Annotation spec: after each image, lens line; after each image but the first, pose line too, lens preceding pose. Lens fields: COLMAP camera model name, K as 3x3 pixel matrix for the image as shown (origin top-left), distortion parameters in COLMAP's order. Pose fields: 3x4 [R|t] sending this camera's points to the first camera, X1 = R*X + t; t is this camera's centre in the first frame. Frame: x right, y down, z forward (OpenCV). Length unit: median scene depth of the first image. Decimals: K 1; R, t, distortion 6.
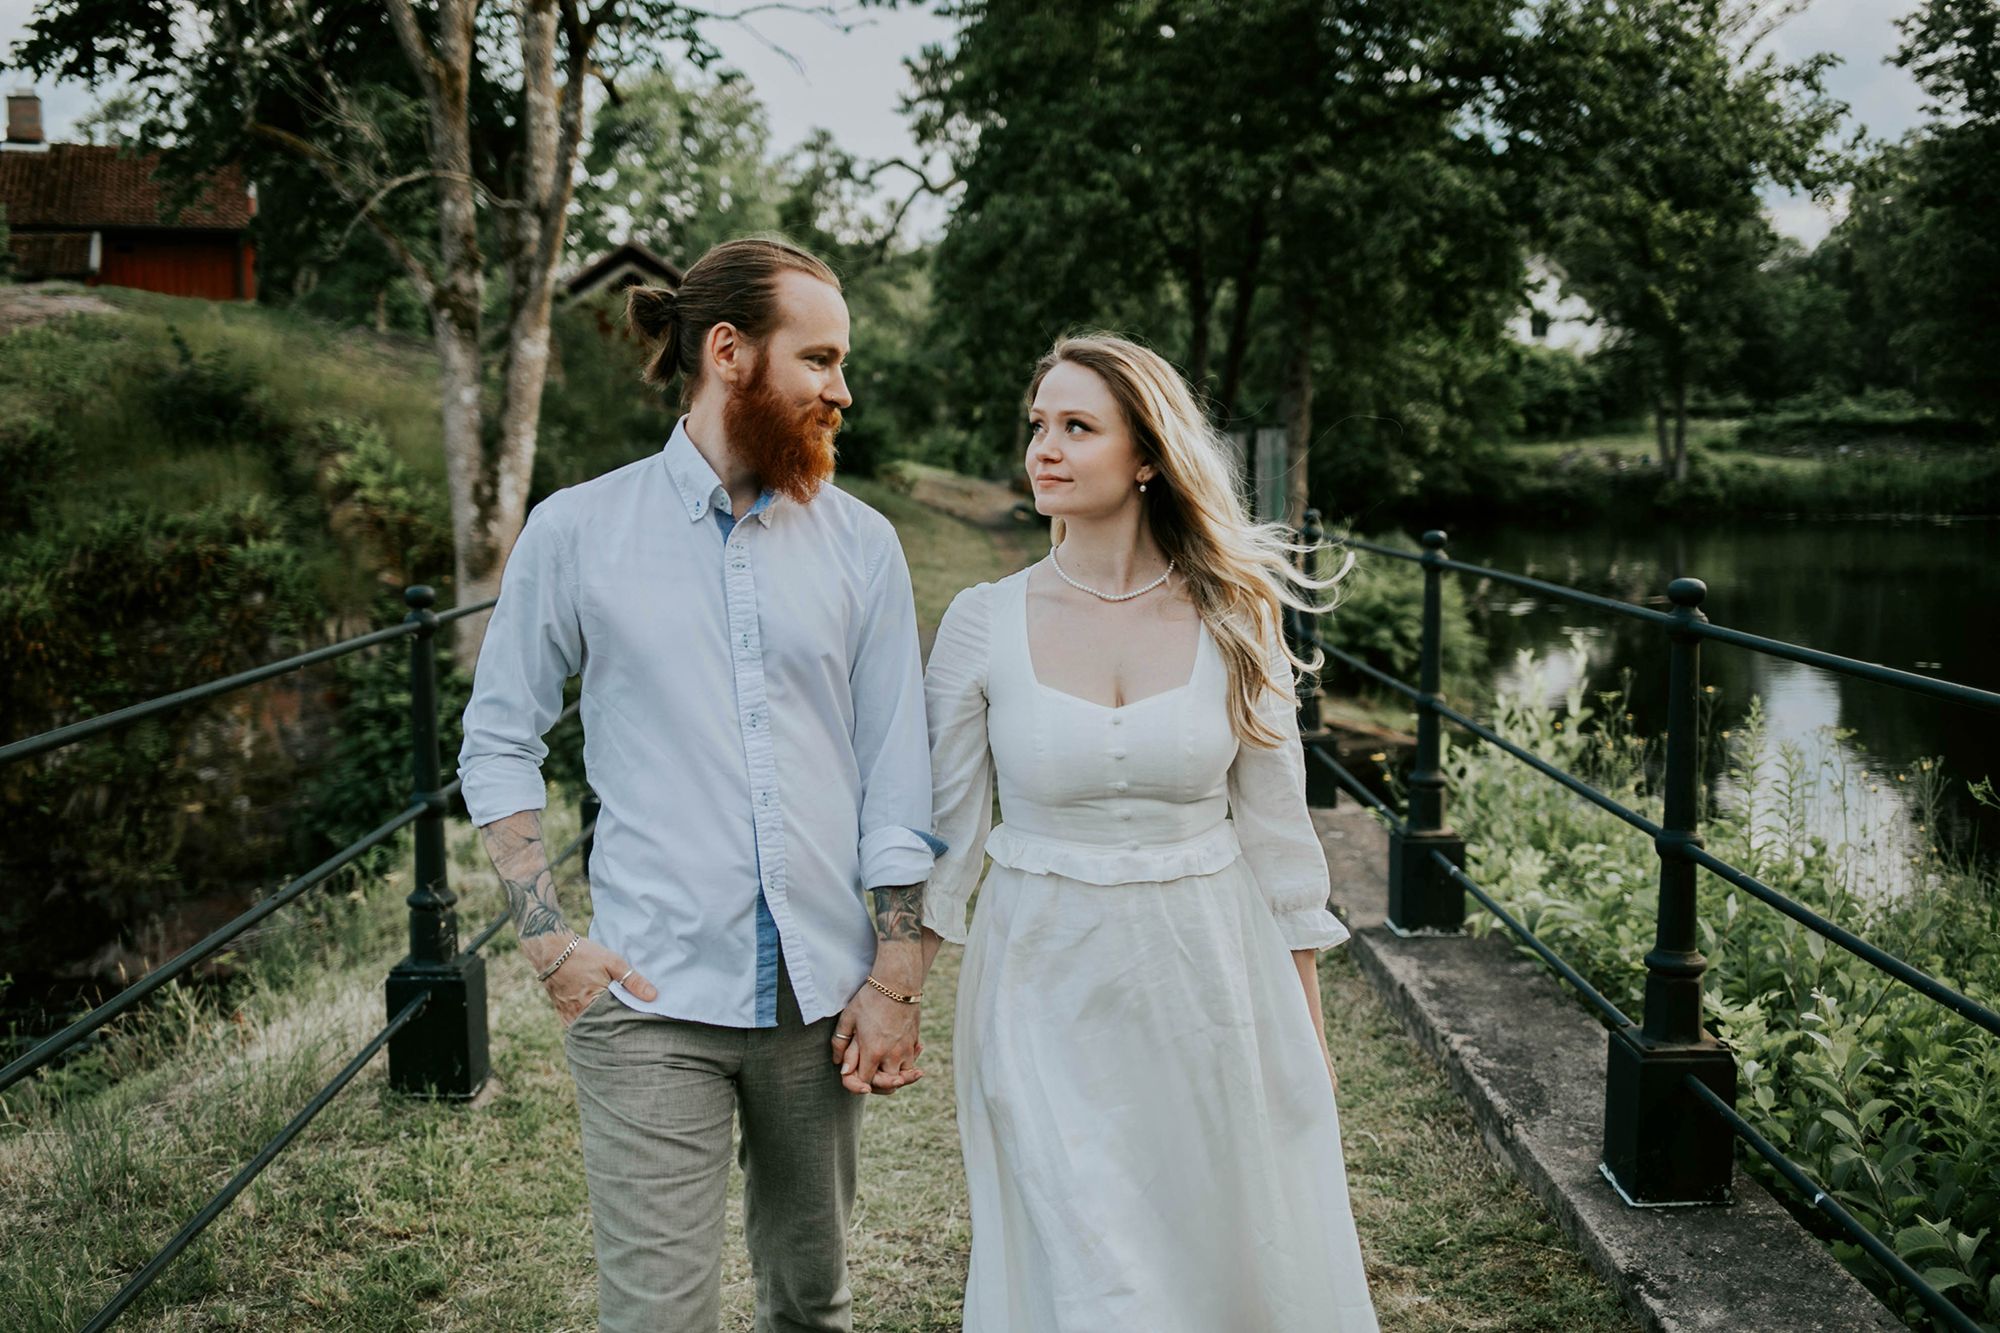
lens RADIAL K [[1999.1, 0, 1119.1], [0, 1999.1, 663.5], [0, 0, 1]] dist [-0.004423, 0.004851]
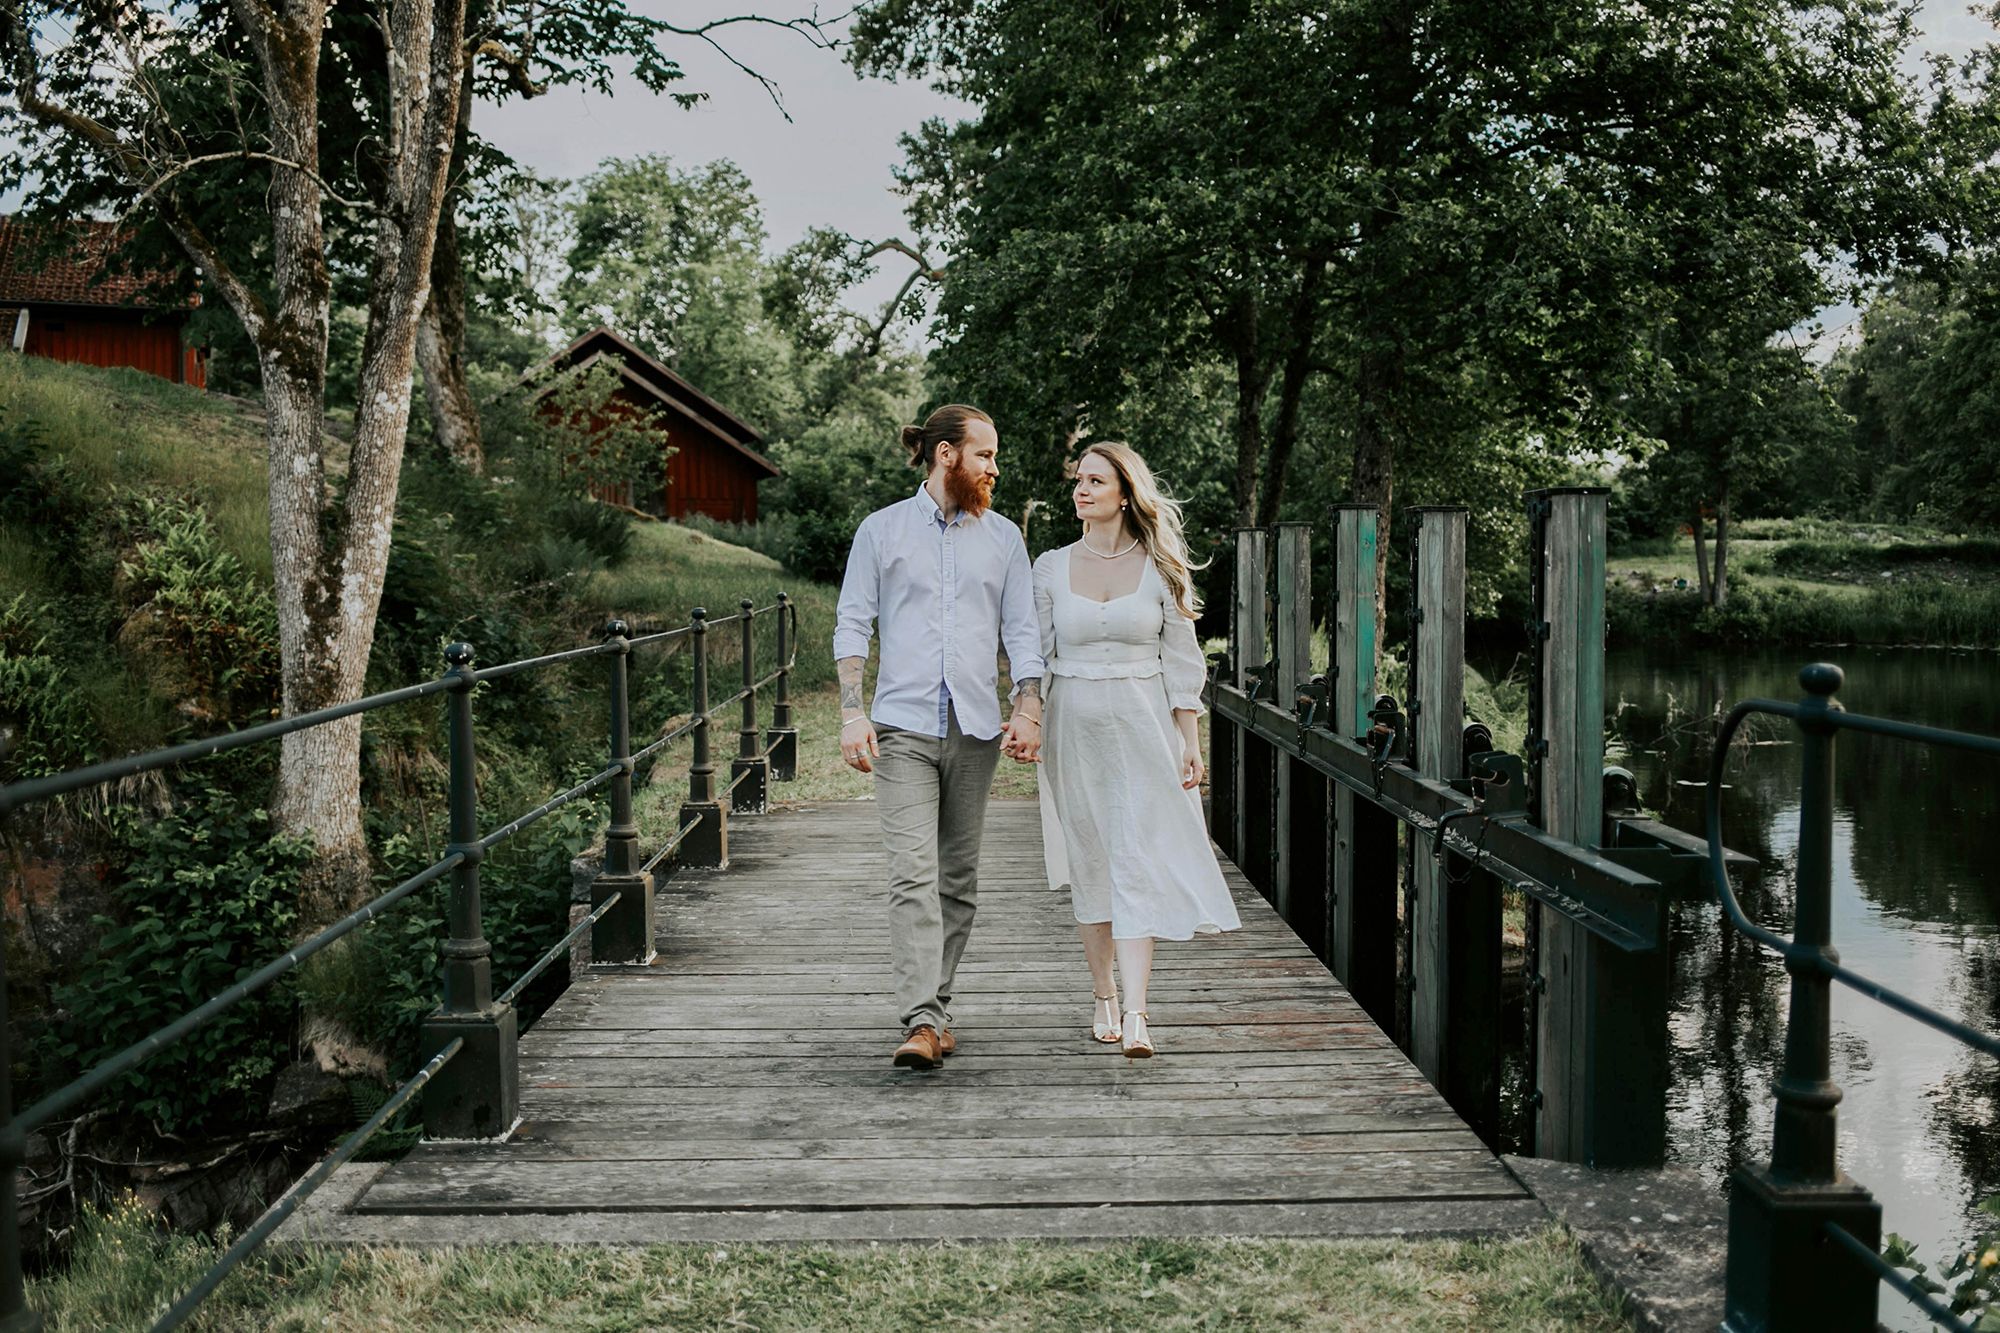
lens RADIAL K [[1973.2, 0, 991.7], [0, 1973.2, 662.1], [0, 0, 1]] dist [-0.058129, 0.017073]
pose [[0.998216, 0.018843, -0.056660, -0.020015], [-0.022008, 0.998201, -0.055763, -0.018784], [0.055507, 0.056910, 0.996835, 0.209052]]
